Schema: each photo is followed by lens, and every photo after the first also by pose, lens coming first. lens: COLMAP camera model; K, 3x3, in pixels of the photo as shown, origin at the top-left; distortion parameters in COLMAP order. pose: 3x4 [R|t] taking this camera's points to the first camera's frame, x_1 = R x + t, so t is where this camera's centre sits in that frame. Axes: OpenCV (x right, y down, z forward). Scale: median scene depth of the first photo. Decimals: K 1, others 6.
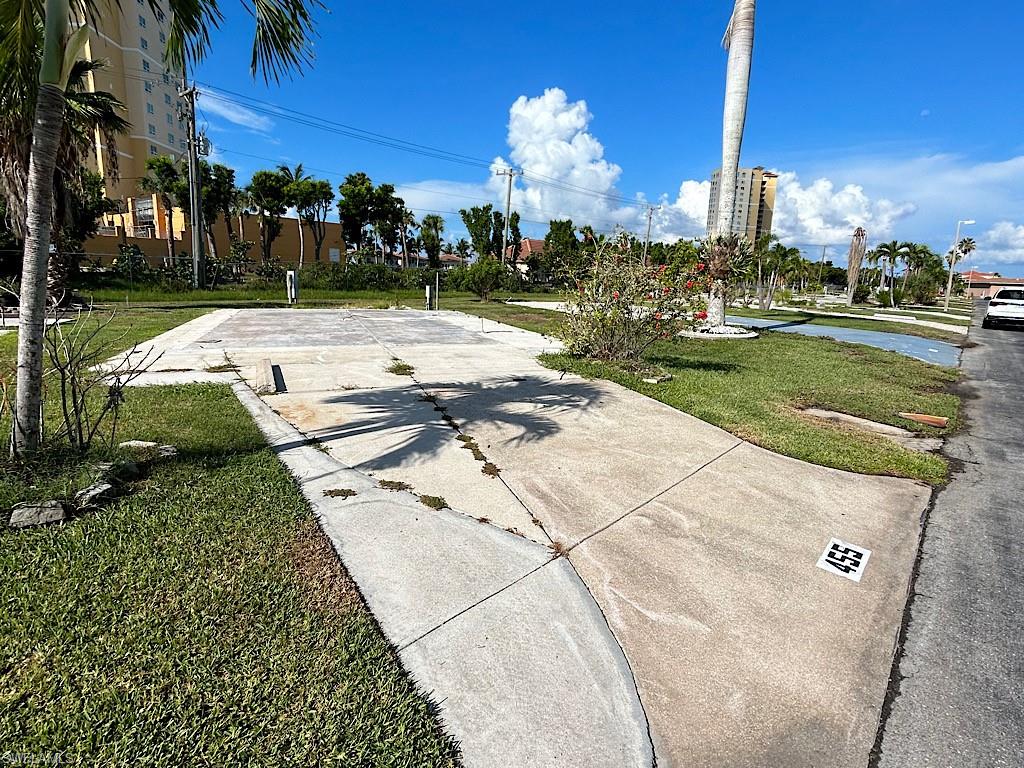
lens RADIAL K [[556.1, 0, 512.8], [0, 556.1, 382.3], [0, 0, 1]] dist [-0.010412, 0.007766]
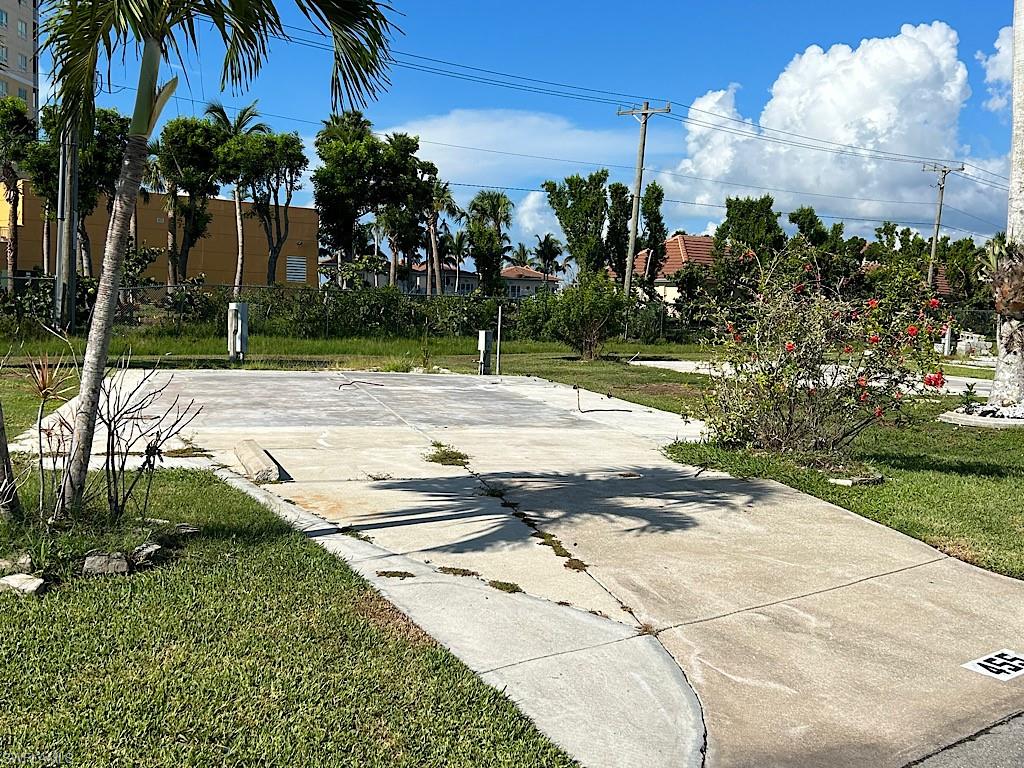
lens RADIAL K [[1205.1, 0, 511.4], [0, 1205.1, 391.3], [0, 0, 1]] dist [0.050961, 0.000000]
pose [[0.993043, 0.007735, -0.117499, 0.021221], [-0.021791, 0.992677, -0.118815, 0.036901], [0.115720, 0.120549, 0.985940, -0.224037]]
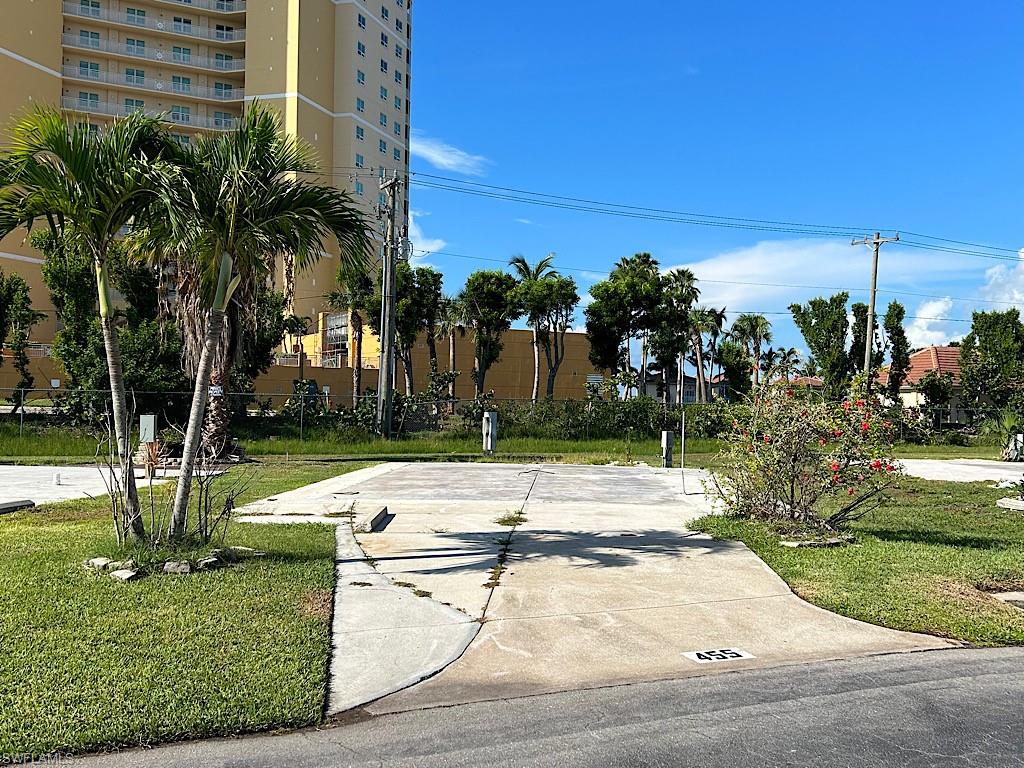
lens RADIAL K [[1050.0, 0, 514.0], [0, 1050.0, 381.0], [0, 0, 1]] dist [0.069582, 0.000000]
pose [[0.914995, -0.026042, -0.402623, 0.277634], [-0.063497, 0.976184, -0.207444, 0.060798], [0.398436, 0.215376, 0.891550, -0.315947]]
